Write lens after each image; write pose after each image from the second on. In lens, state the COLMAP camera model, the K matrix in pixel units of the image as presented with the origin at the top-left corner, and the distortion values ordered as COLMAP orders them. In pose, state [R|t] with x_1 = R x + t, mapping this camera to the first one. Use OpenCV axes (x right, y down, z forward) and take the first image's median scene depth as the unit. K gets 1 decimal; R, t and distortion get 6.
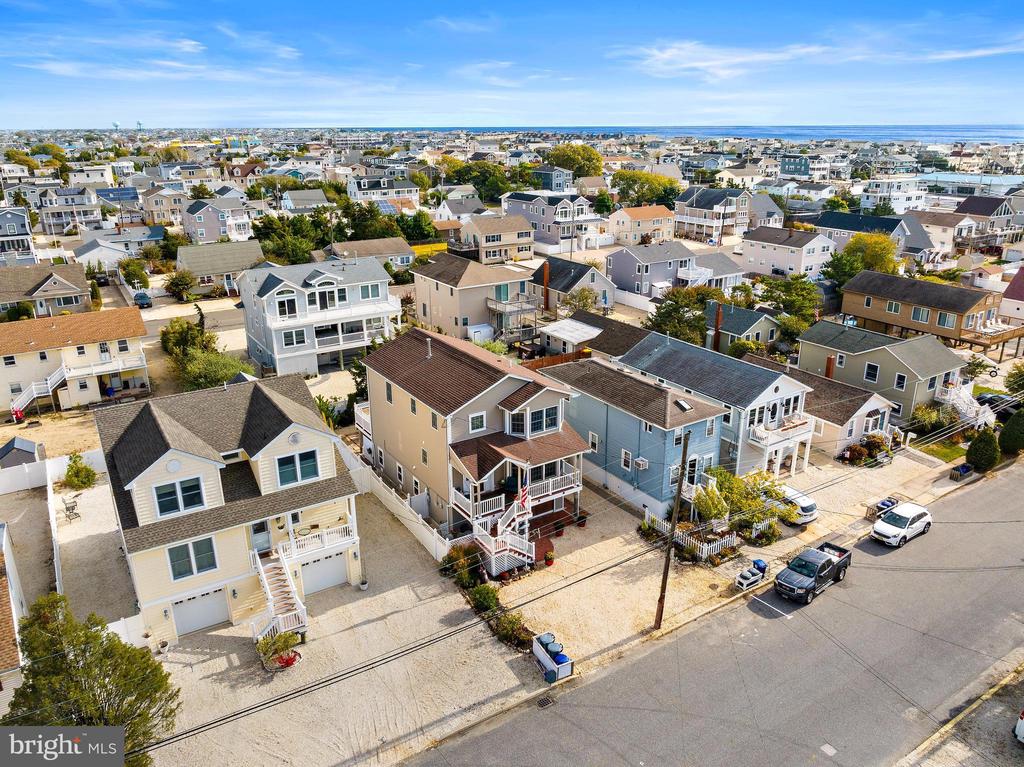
lens RADIAL K [[742.1, 0, 512.0], [0, 742.1, 383.5], [0, 0, 1]] dist [-0.036907, -0.002416]
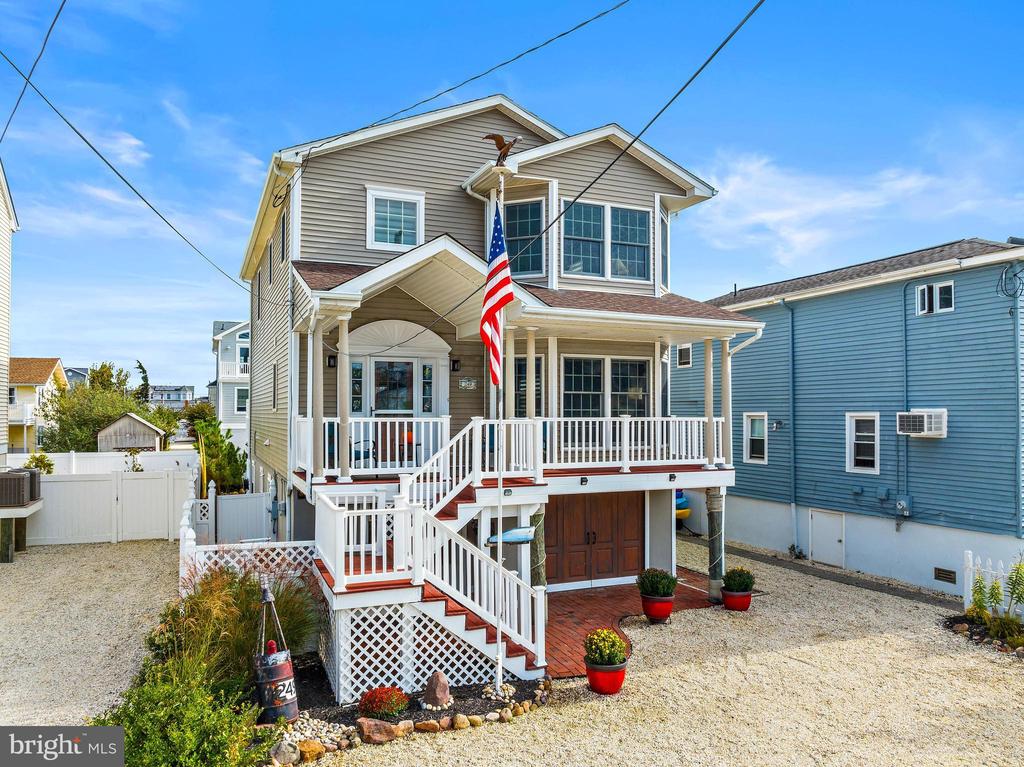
lens RADIAL K [[730.2, 0, 510.4], [0, 730.2, 406.5], [0, 0, 1]] dist [-0.041315, -0.003992]
pose [[0.985000, 0.003859, -0.172510, 0.054811], [-0.062562, 0.939711, -0.336197, 0.218519], [0.160813, 0.341947, 0.925857, 0.692134]]
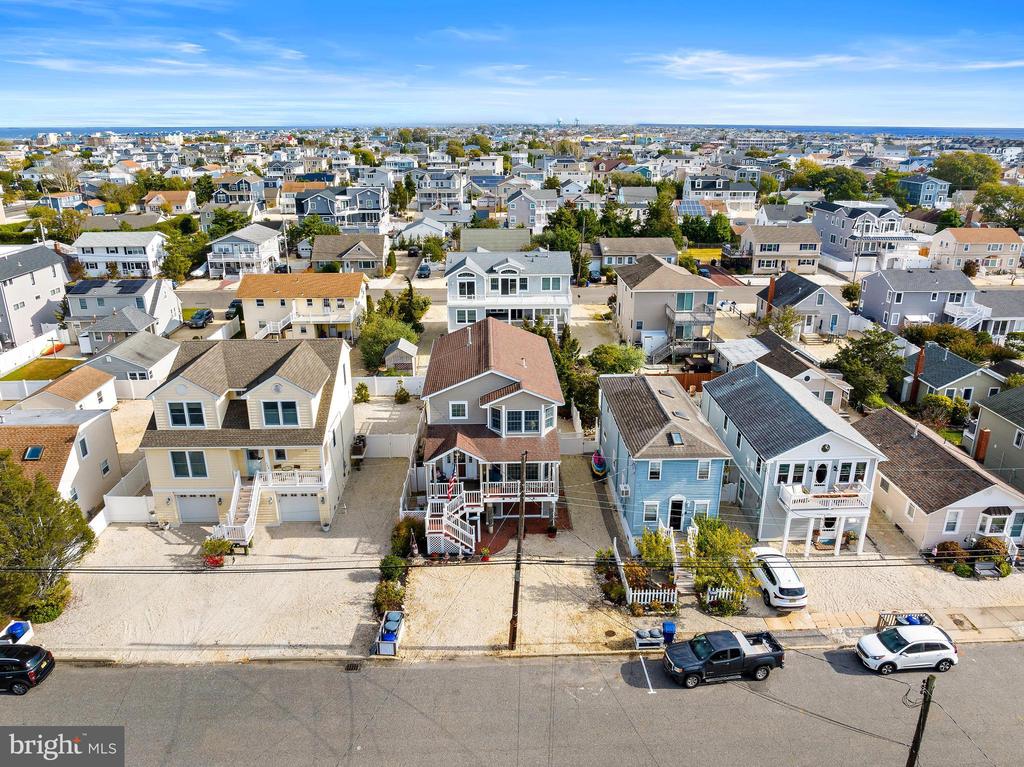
lens RADIAL K [[729.0, 0, 512.0], [0, 729.0, 383.5], [0, 0, 1]] dist [-0.036731, -0.000697]
pose [[0.856626, 0.177616, -0.484400, 0.479067], [-0.174332, 0.983299, 0.052256, -0.048690], [0.485592, 0.039683, 0.873284, 0.124651]]
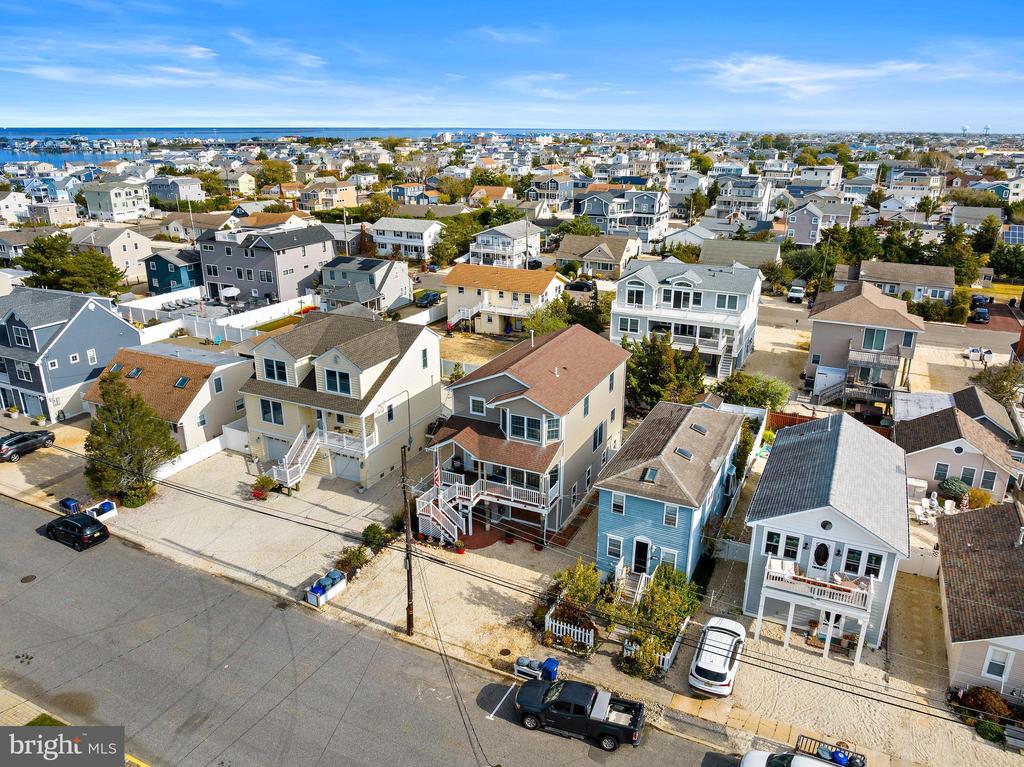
lens RADIAL K [[729.0, 0, 512.0], [0, 729.0, 383.5], [0, 0, 1]] dist [-0.036731, -0.000697]
pose [[0.517696, 0.289495, -0.805098, 0.775130], [-0.288016, 0.945060, 0.154621, -0.148037], [0.805629, 0.151834, 0.572633, 0.397207]]
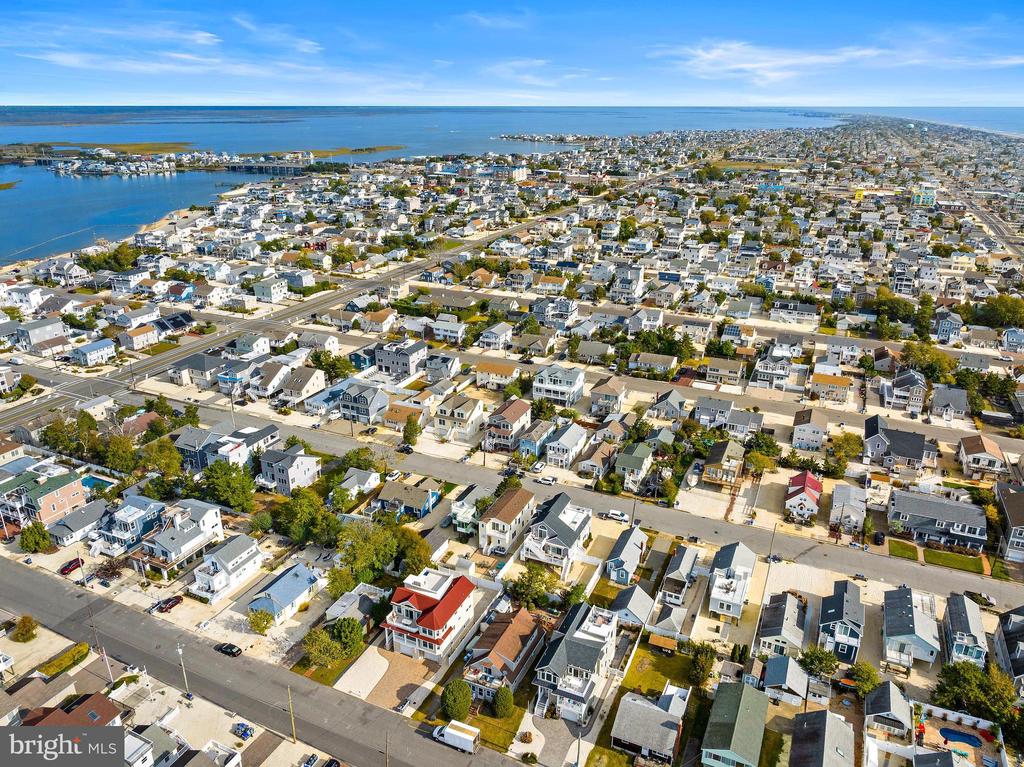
lens RADIAL K [[716.2, 0, 513.9], [0, 716.2, 398.0], [0, 0, 1]] dist [-0.032533, -0.001358]
pose [[0.543617, 0.326032, -0.773424, 3.350917], [-0.285505, 0.938353, 0.194884, -0.969269], [0.789283, 0.114874, 0.603188, -1.622792]]
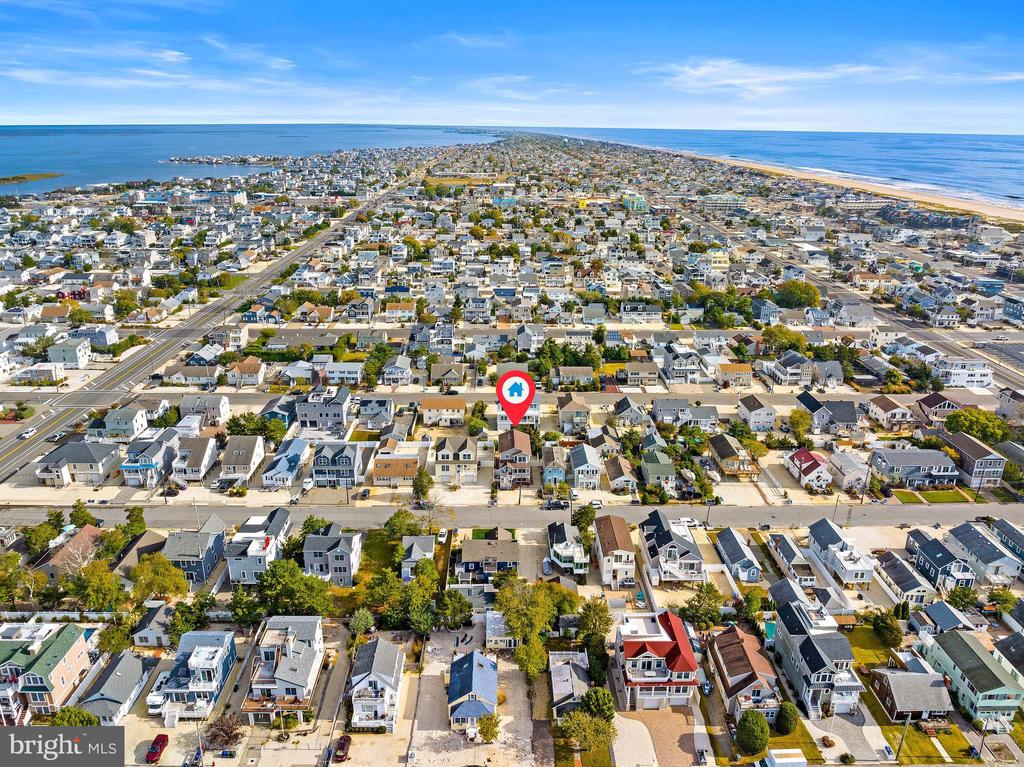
lens RADIAL K [[735.6, 0, 512.0], [0, 735.6, 383.5], [0, 0, 1]] dist [-0.037314, 0.000165]
pose [[0.851433, 0.185553, -0.490542, 1.977545], [-0.186210, 0.981337, 0.047997, -0.571373], [0.490293, 0.050477, 0.870094, -2.754912]]
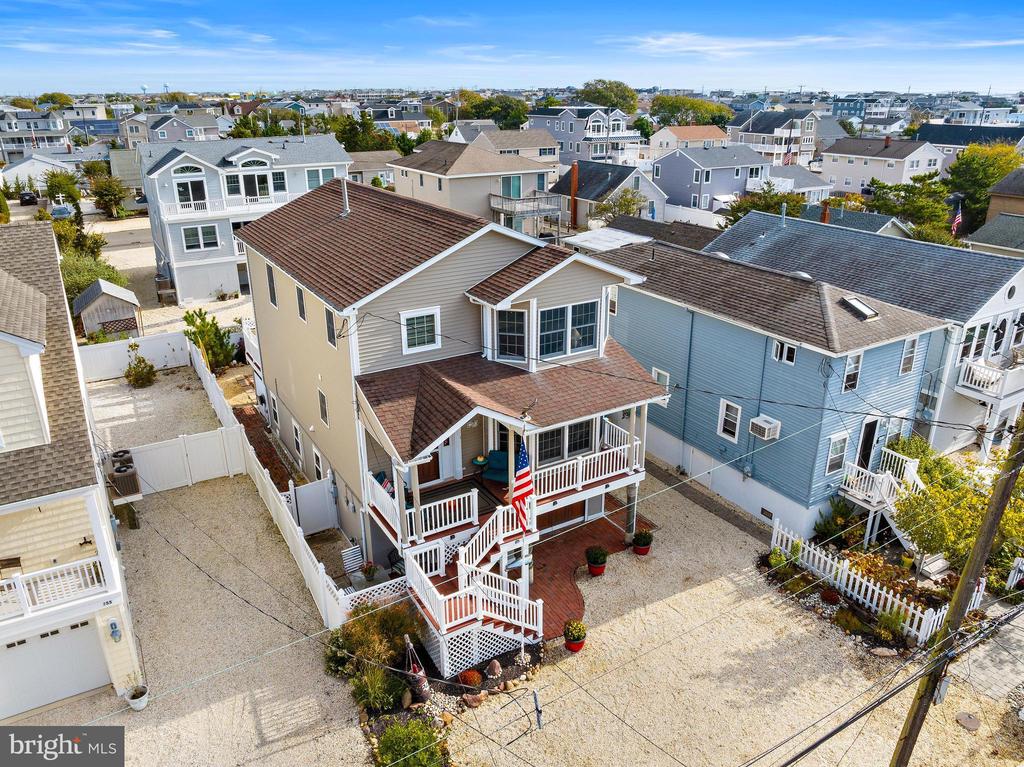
lens RADIAL K [[735.6, 0, 512.0], [0, 735.6, 383.5], [0, 0, 1]] dist [-0.037314, 0.000165]
pose [[0.999332, 0.014420, -0.033579, 0.022961], [-0.012987, 0.999012, 0.042505, 0.060880], [0.034159, -0.042041, 0.998532, 0.516405]]
